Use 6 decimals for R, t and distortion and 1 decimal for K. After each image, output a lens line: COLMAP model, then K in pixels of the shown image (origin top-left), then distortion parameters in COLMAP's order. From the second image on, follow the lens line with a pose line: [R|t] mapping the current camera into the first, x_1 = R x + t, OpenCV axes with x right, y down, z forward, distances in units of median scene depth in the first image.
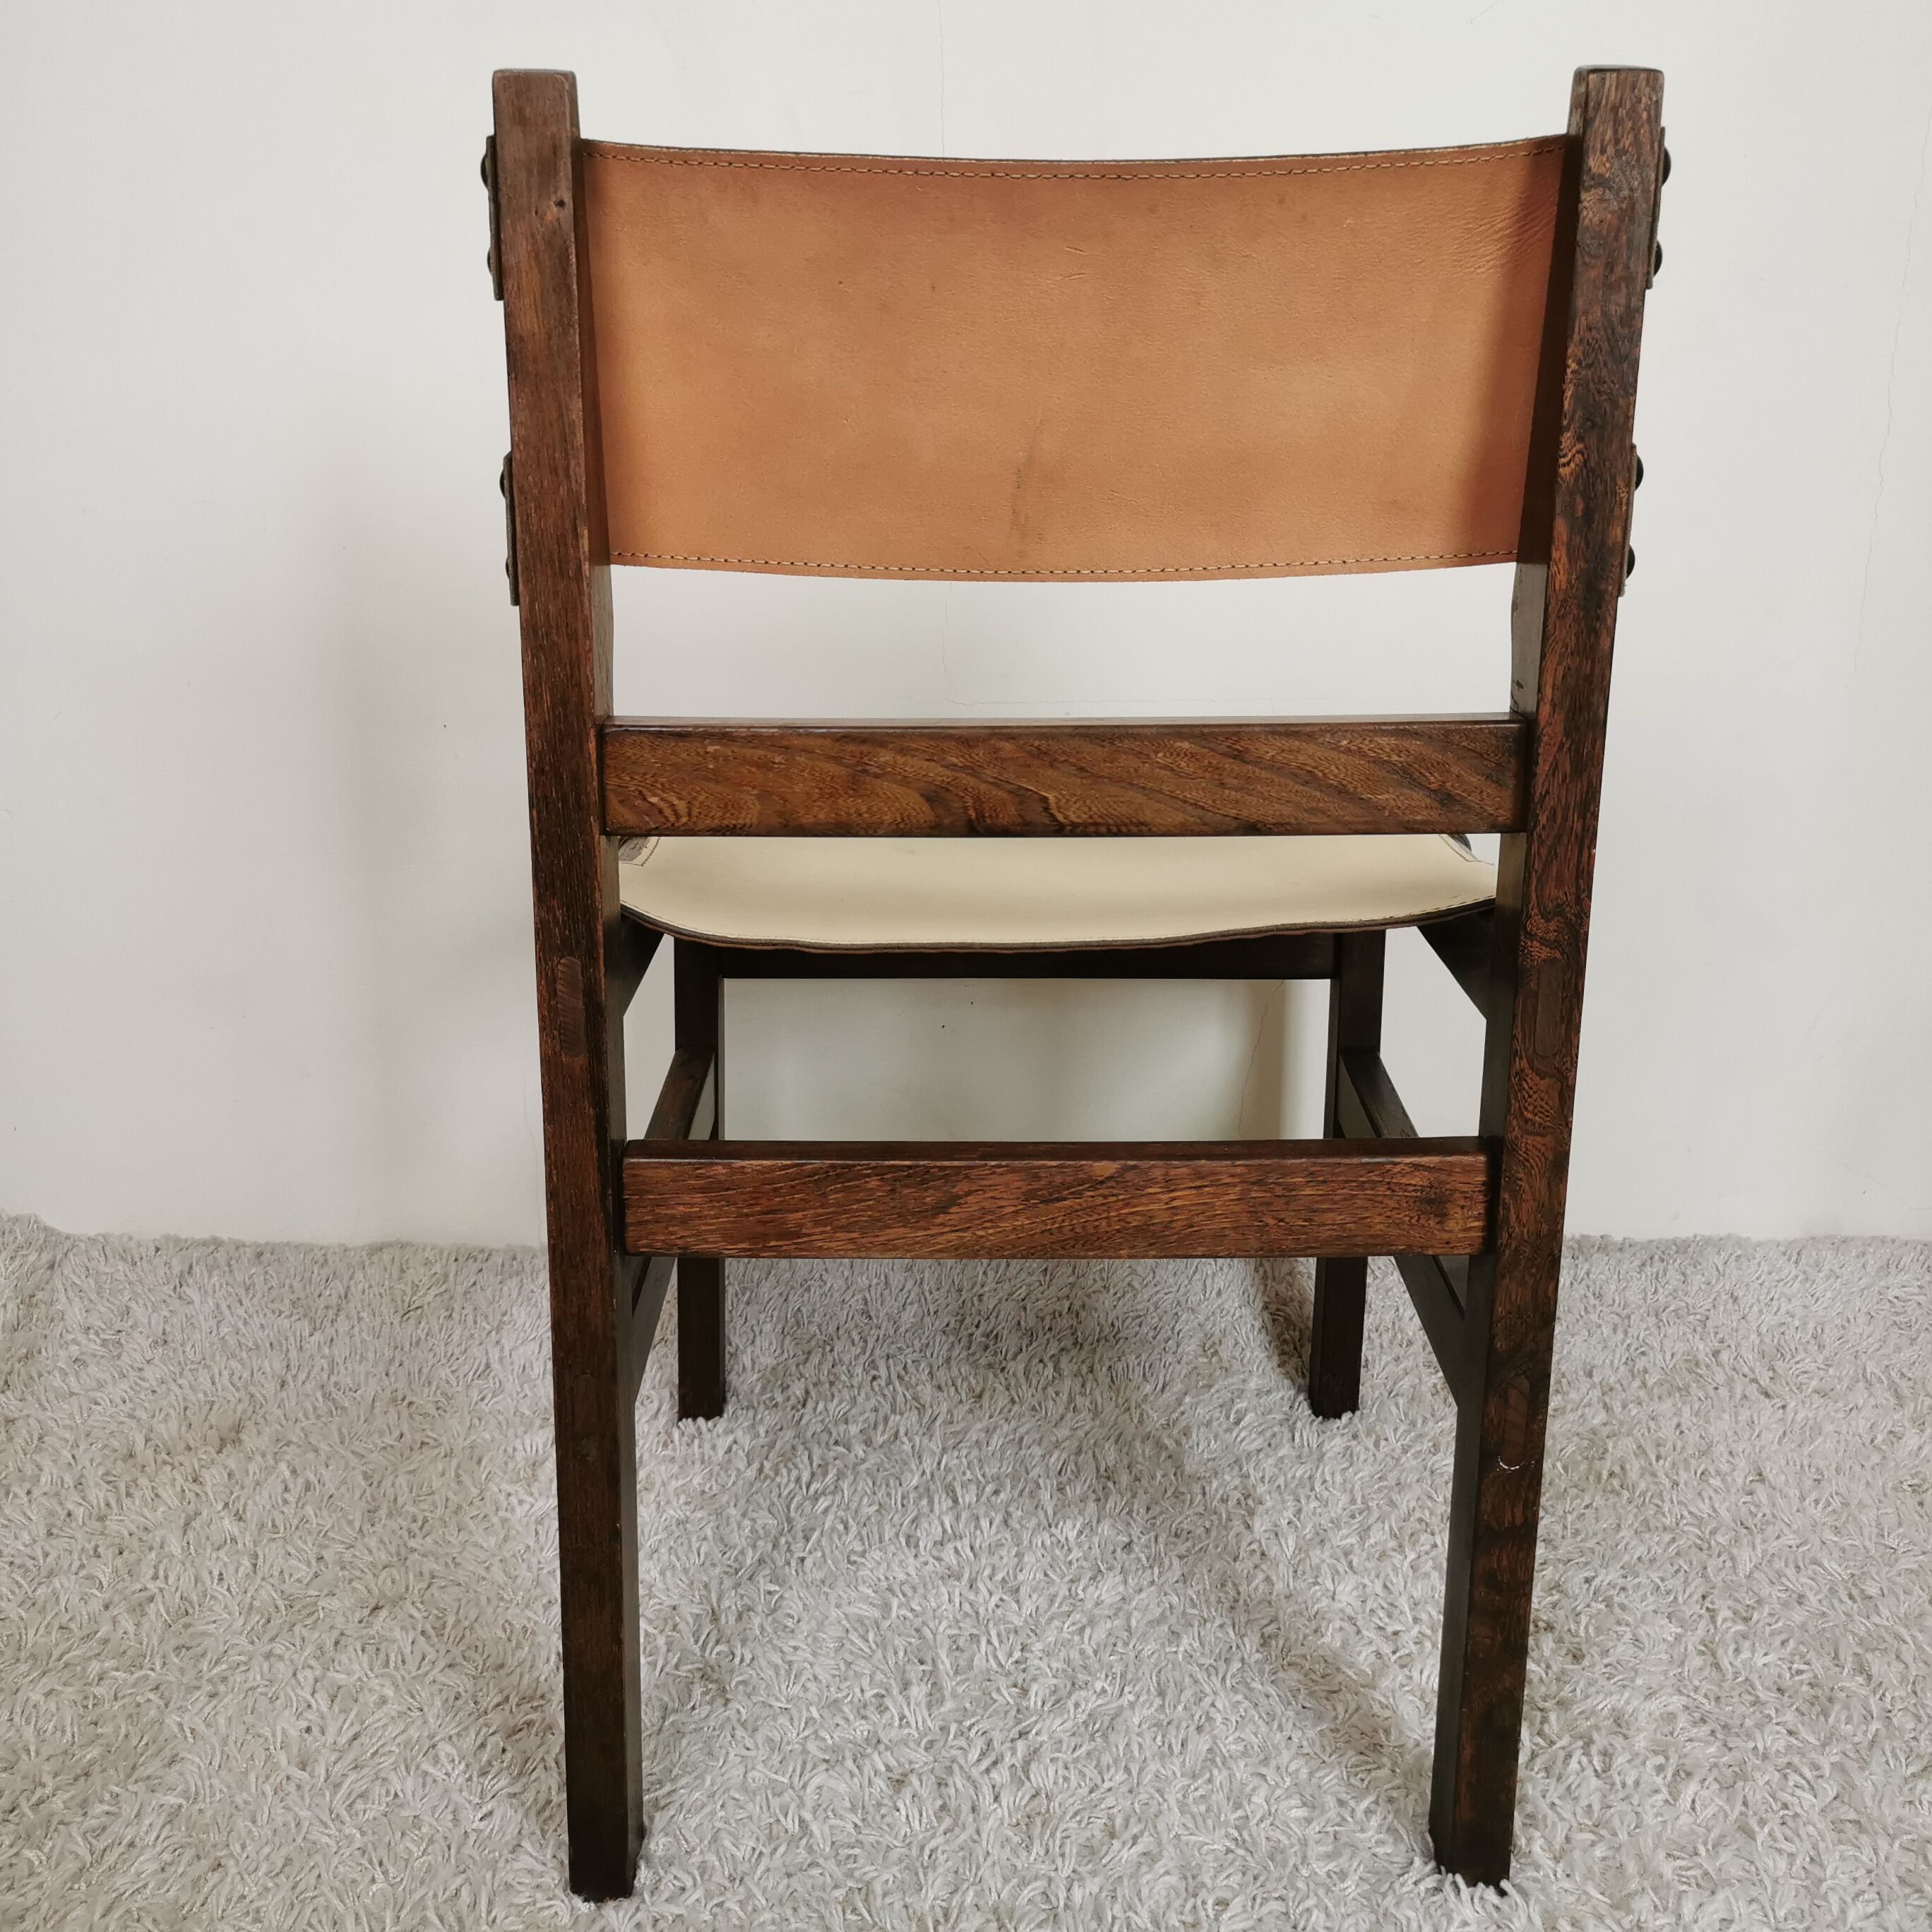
lens RADIAL K [[1993.1, 0, 964.2], [0, 1993.1, 967.8], [0, 0, 1]] dist [0.012862, 0.000000]
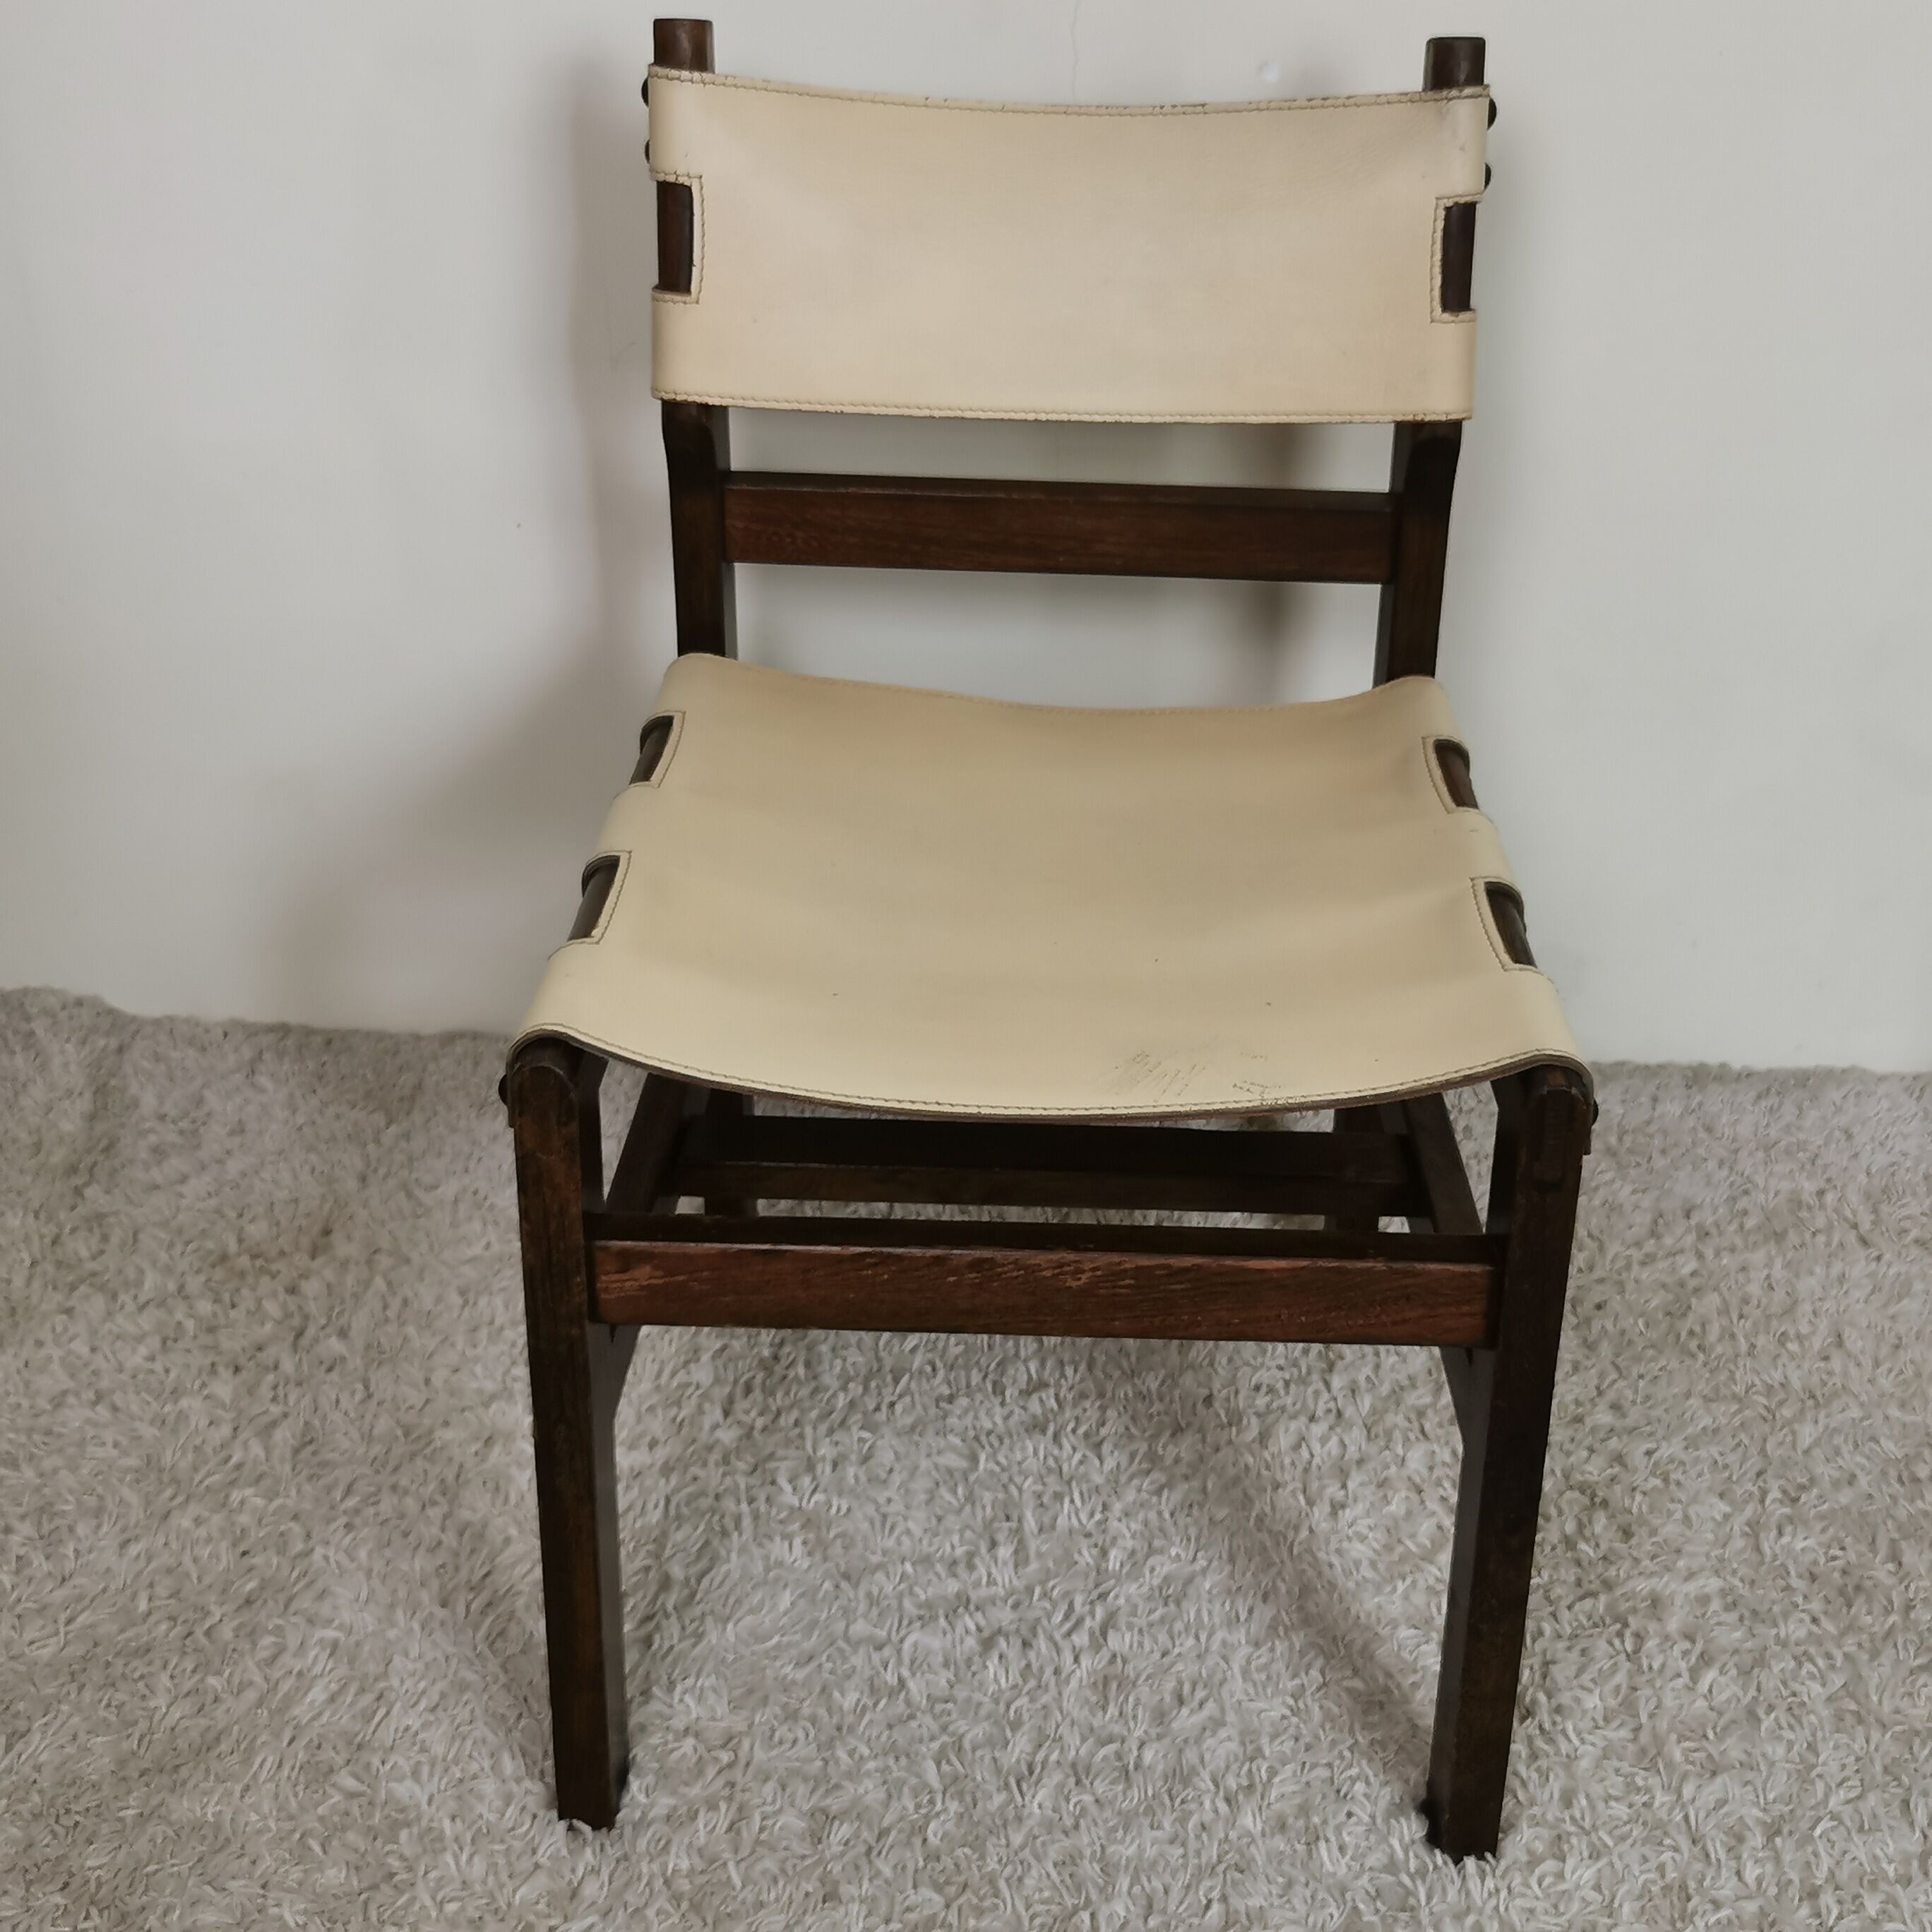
lens RADIAL K [[2523.9, 0, 977.7], [0, 2523.9, 969.6], [0, 0, 1]] dist [0.006412, 0.000000]
pose [[0.999367, 0.032798, -0.013750, -0.027282], [-0.028394, 0.968649, 0.246806, -0.254511], [0.021413, -0.246260, 0.968967, -0.219874]]
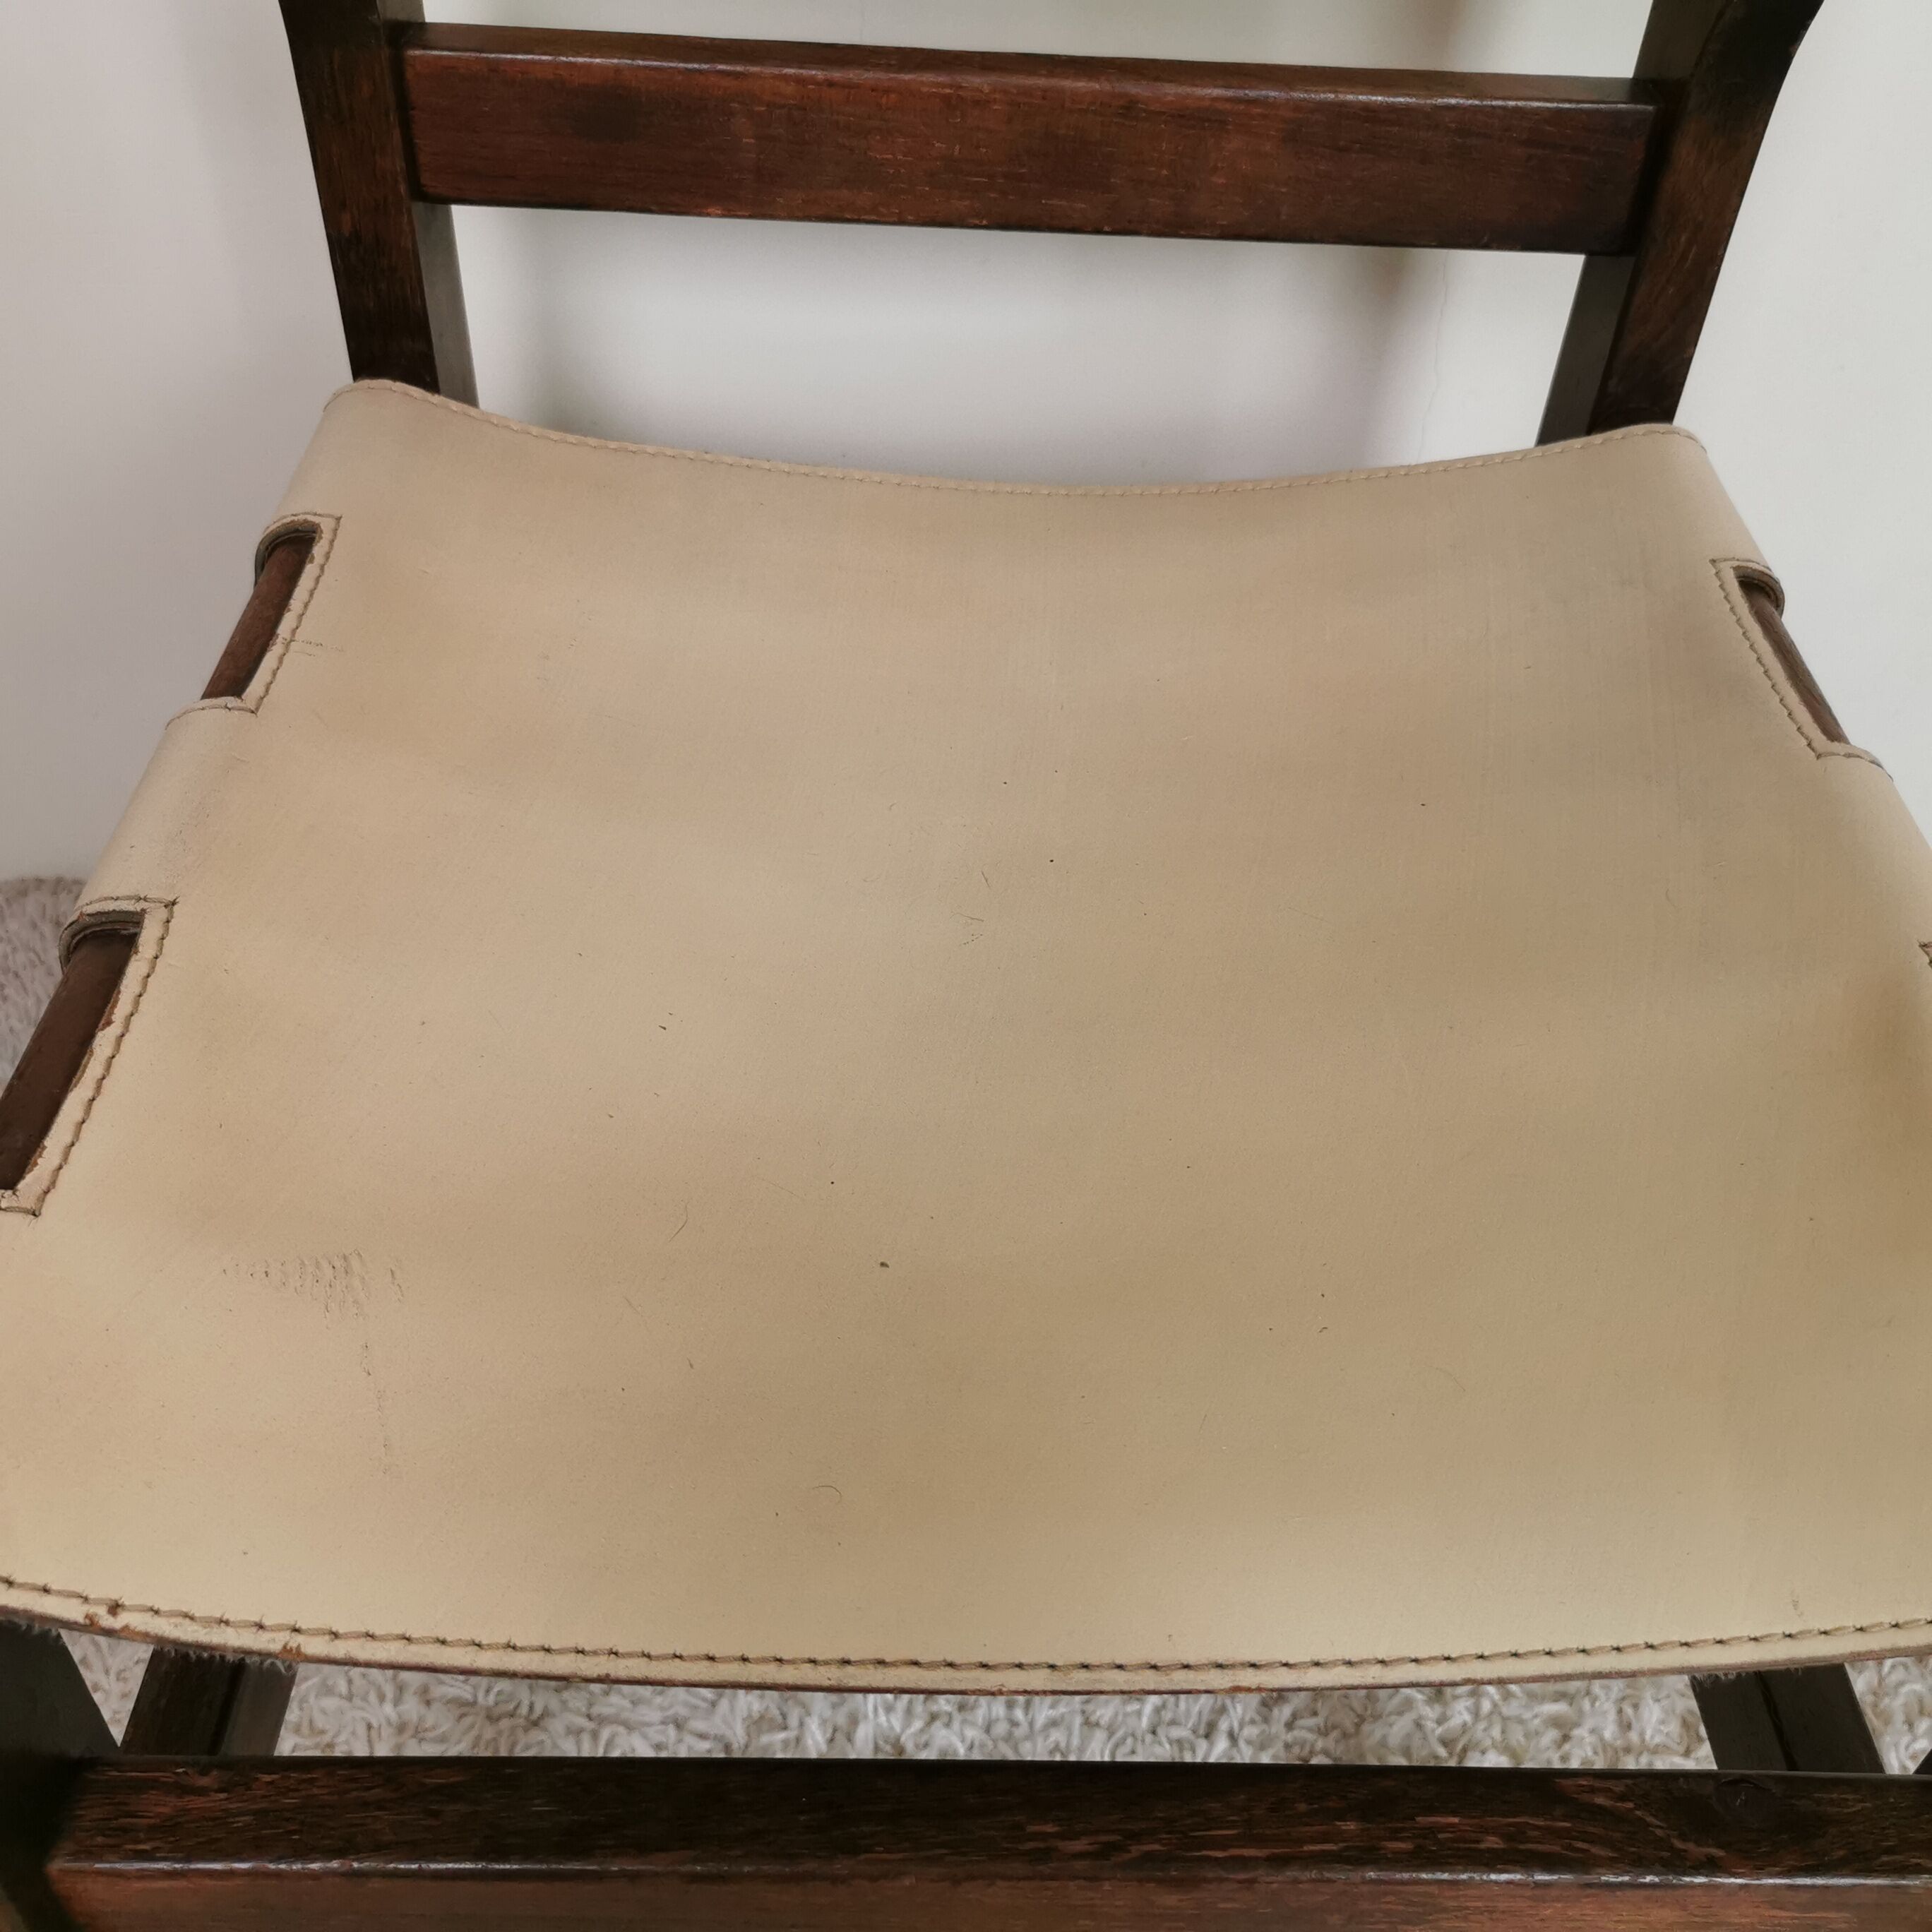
lens RADIAL K [[1993.1, 0, 971.6], [0, 1993.1, 948.6], [0, 0, 1]] dist [0.012862, 0.000000]
pose [[0.998861, 0.034081, 0.033404, 0.012167], [-0.045756, 0.882804, 0.467507, -0.224128], [-0.013556, -0.468503, 0.883358, 0.476352]]
